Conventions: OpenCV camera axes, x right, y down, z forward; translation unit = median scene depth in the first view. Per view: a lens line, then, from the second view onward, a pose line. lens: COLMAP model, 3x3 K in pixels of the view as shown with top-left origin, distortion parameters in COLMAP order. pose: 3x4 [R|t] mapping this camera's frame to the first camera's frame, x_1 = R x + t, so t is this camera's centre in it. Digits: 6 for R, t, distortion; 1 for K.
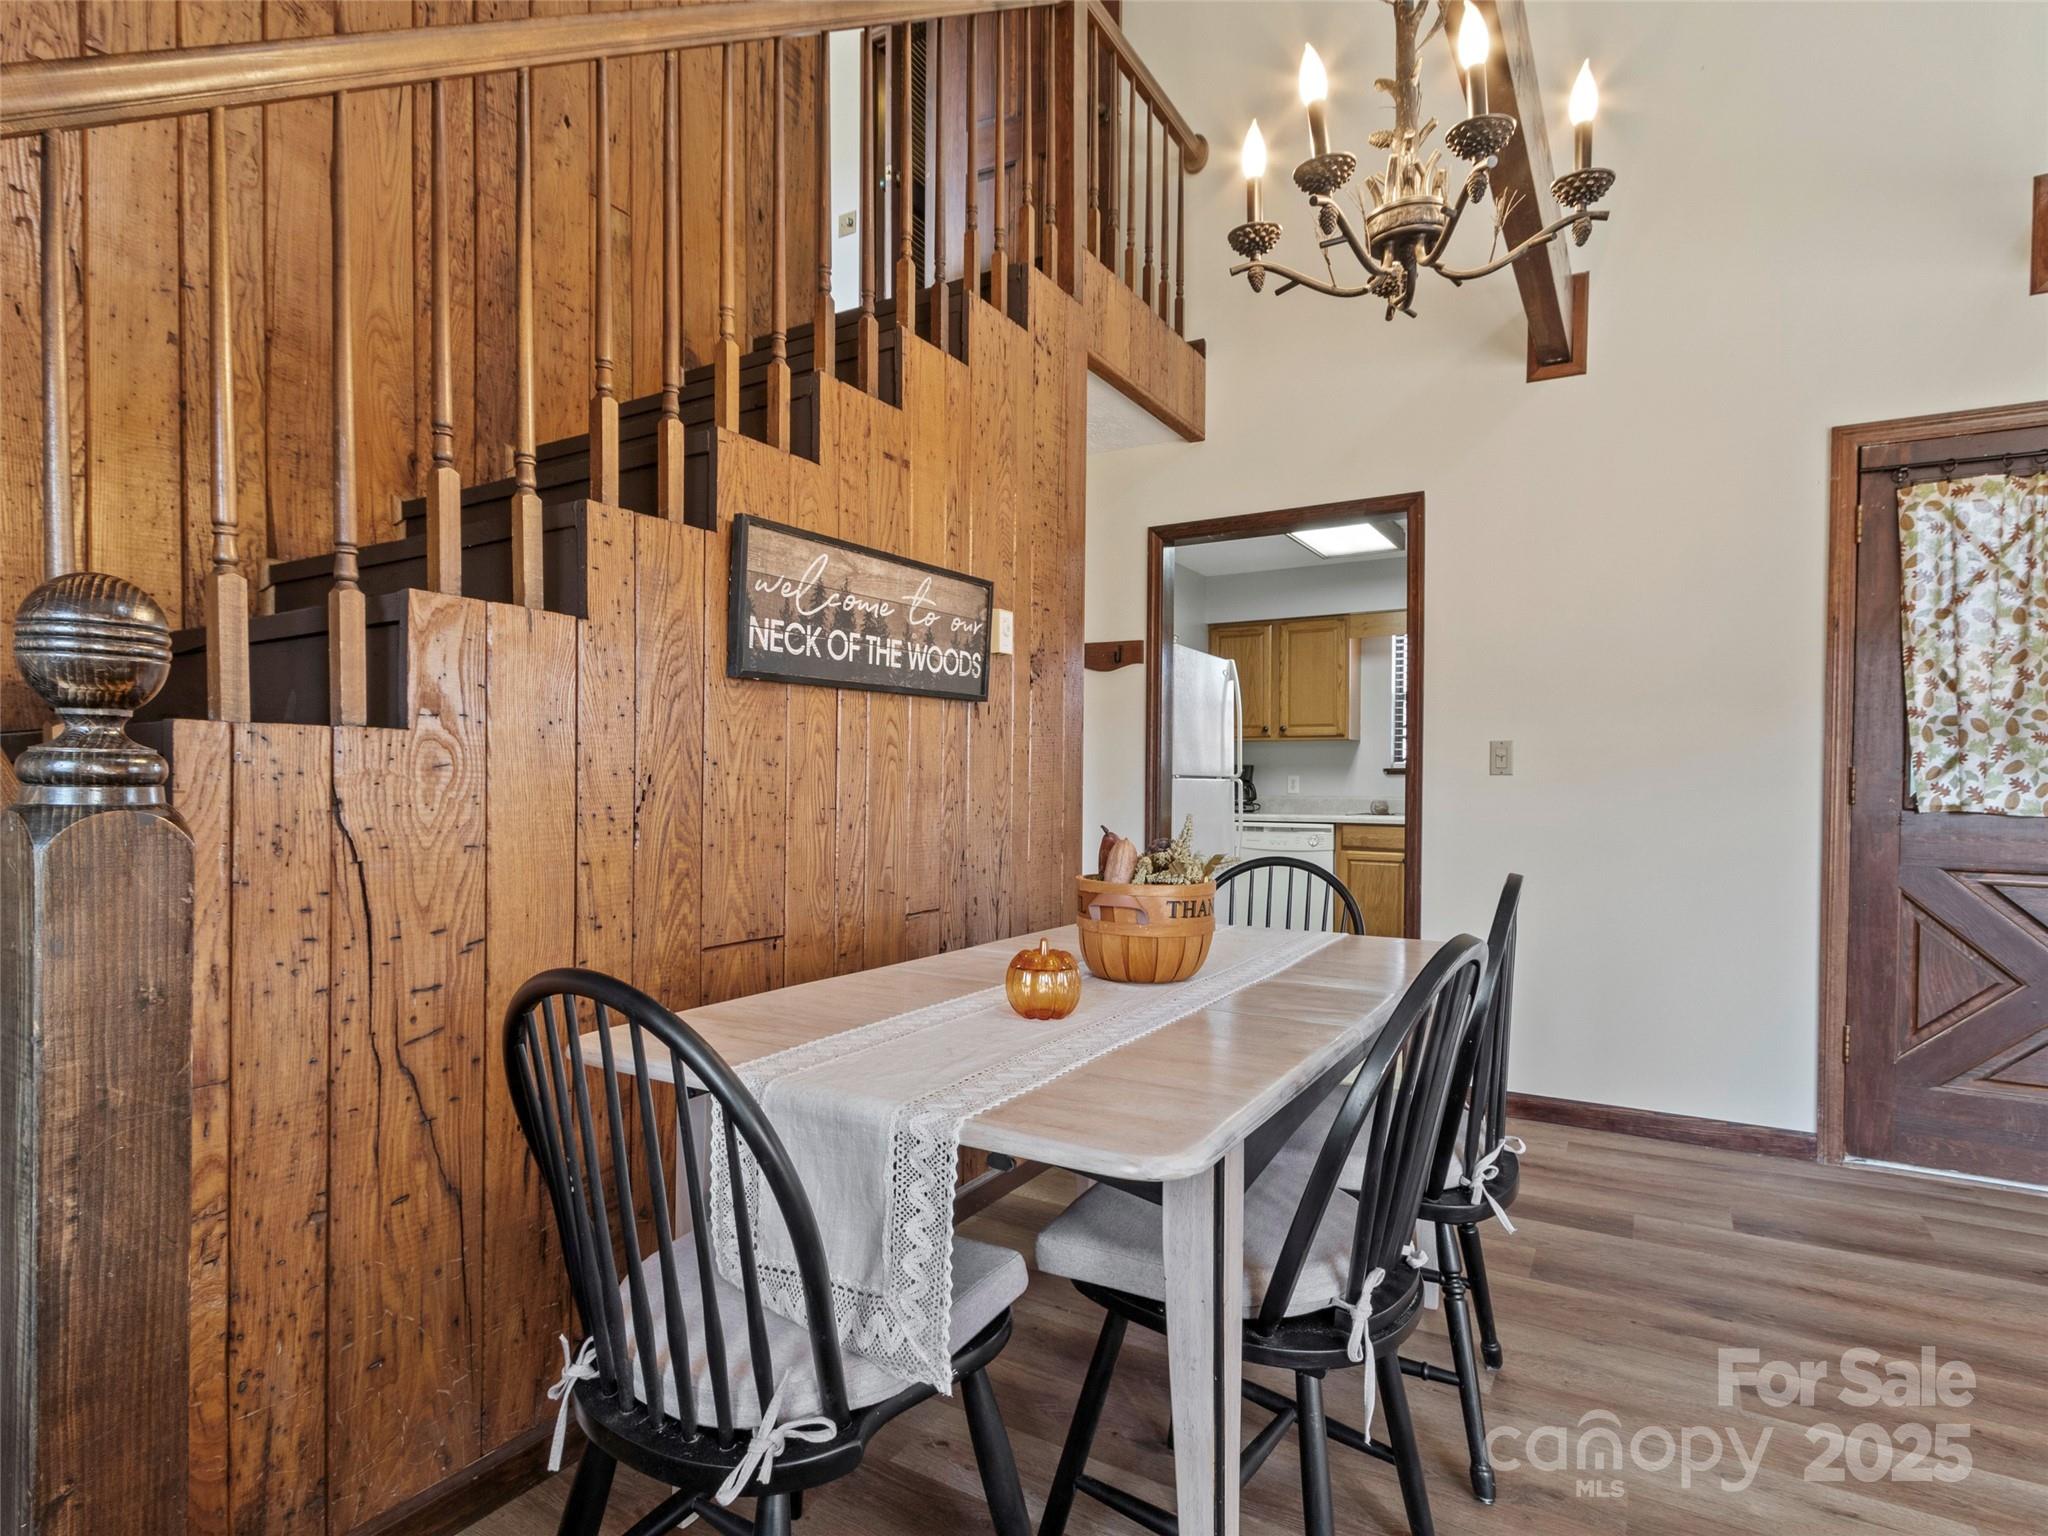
lens RADIAL K [[1084.1, 0, 1012.5], [0, 1084.1, 802.4], [0, 0, 1]] dist [0.002346, 0.000470]
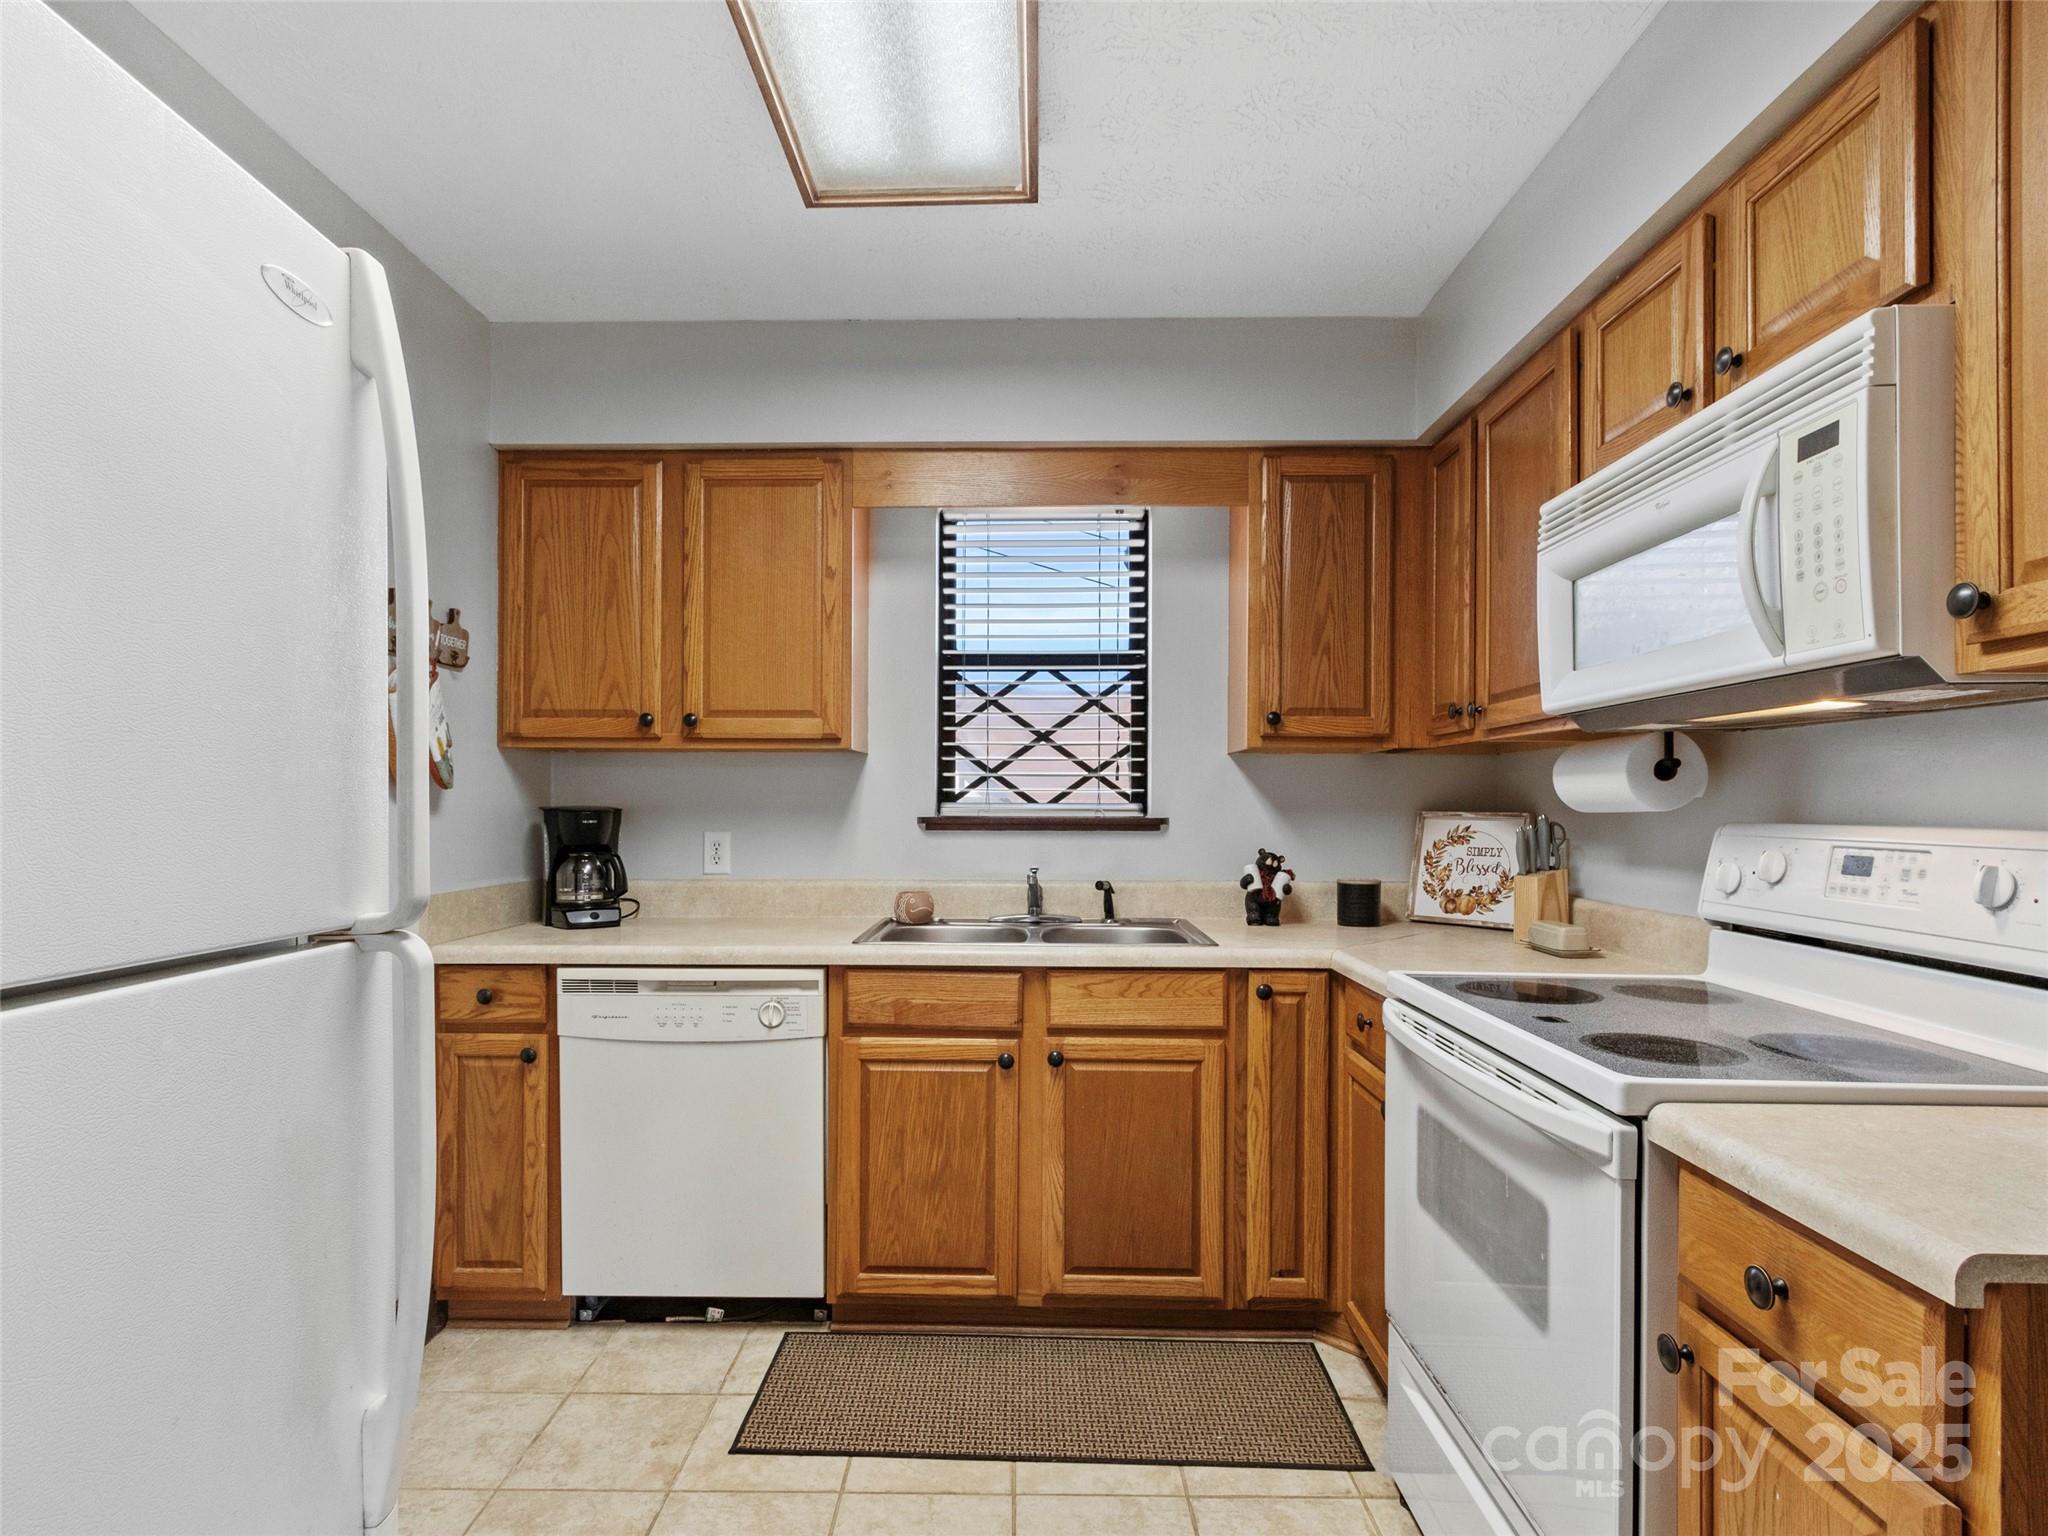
lens RADIAL K [[1084.1, 0, 1012.5], [0, 1084.1, 802.4], [0, 0, 1]] dist [0.002346, 0.000470]
pose [[0.865893, 0.000445, 0.500230, 0.151433], [0.006302, 0.999911, -0.011798, -0.031976], [-0.500190, 0.013368, 0.865812, 0.592789]]
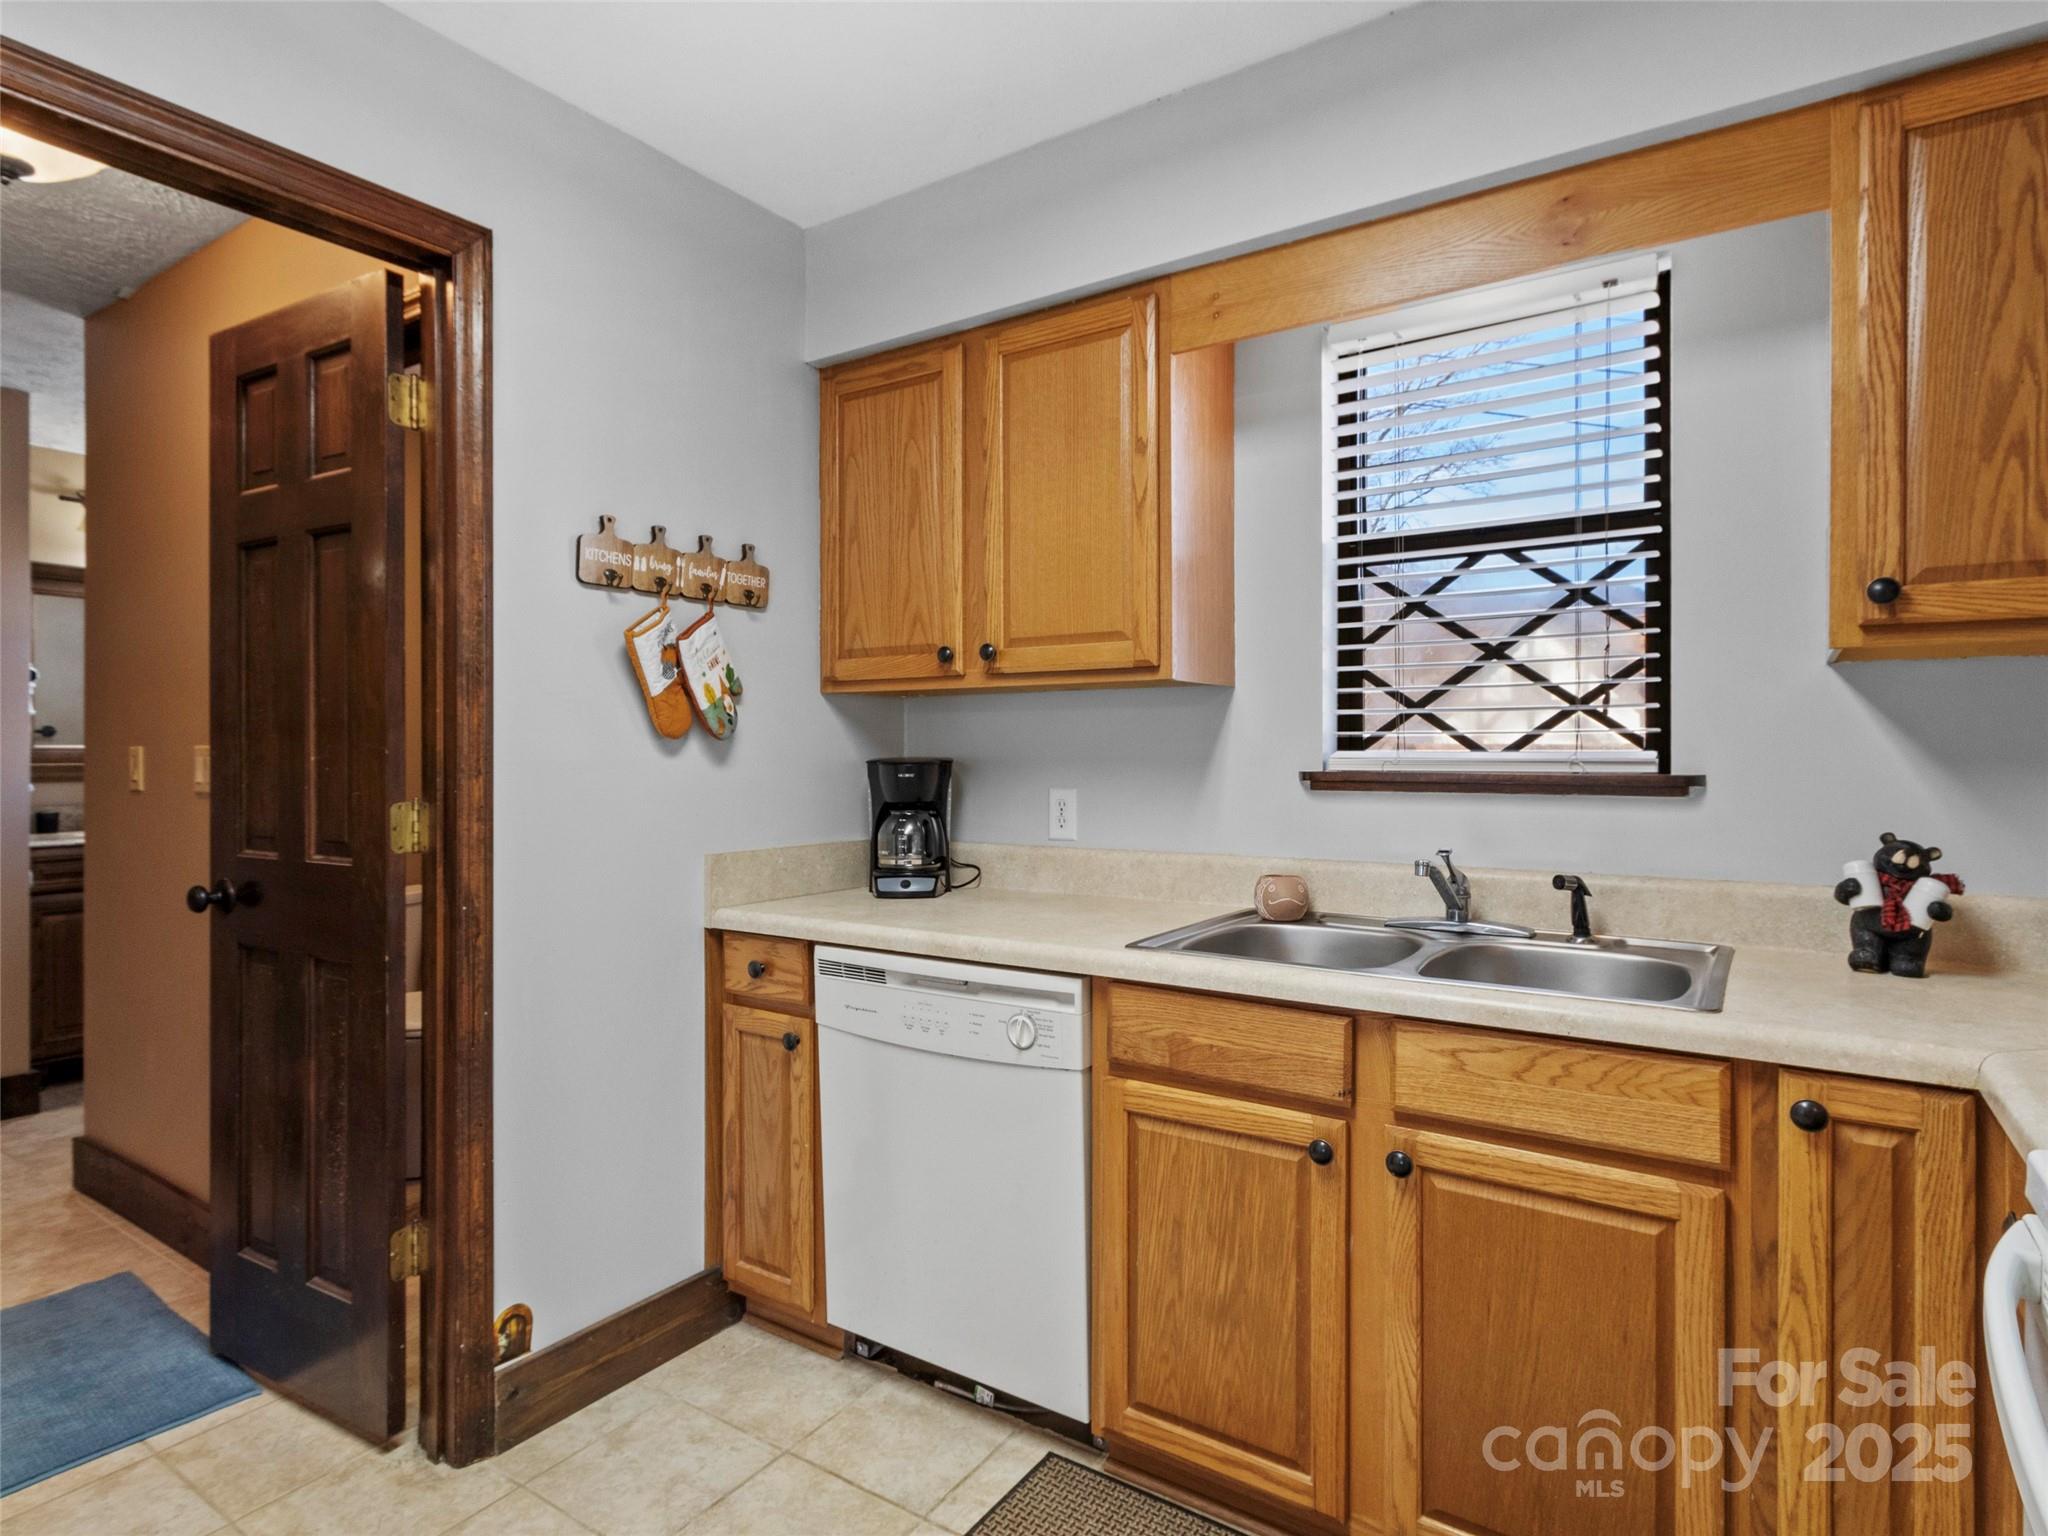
lens RADIAL K [[1121.9, 0, 1021.3], [0, 1121.9, 752.0], [0, 0, 1]] dist [0.000146, 0.001176]
pose [[0.998252, -0.004810, -0.058902, 0.279128], [0.004048, 0.999907, -0.013050, -0.033262], [0.058959, 0.012789, 0.998178, 0.661370]]
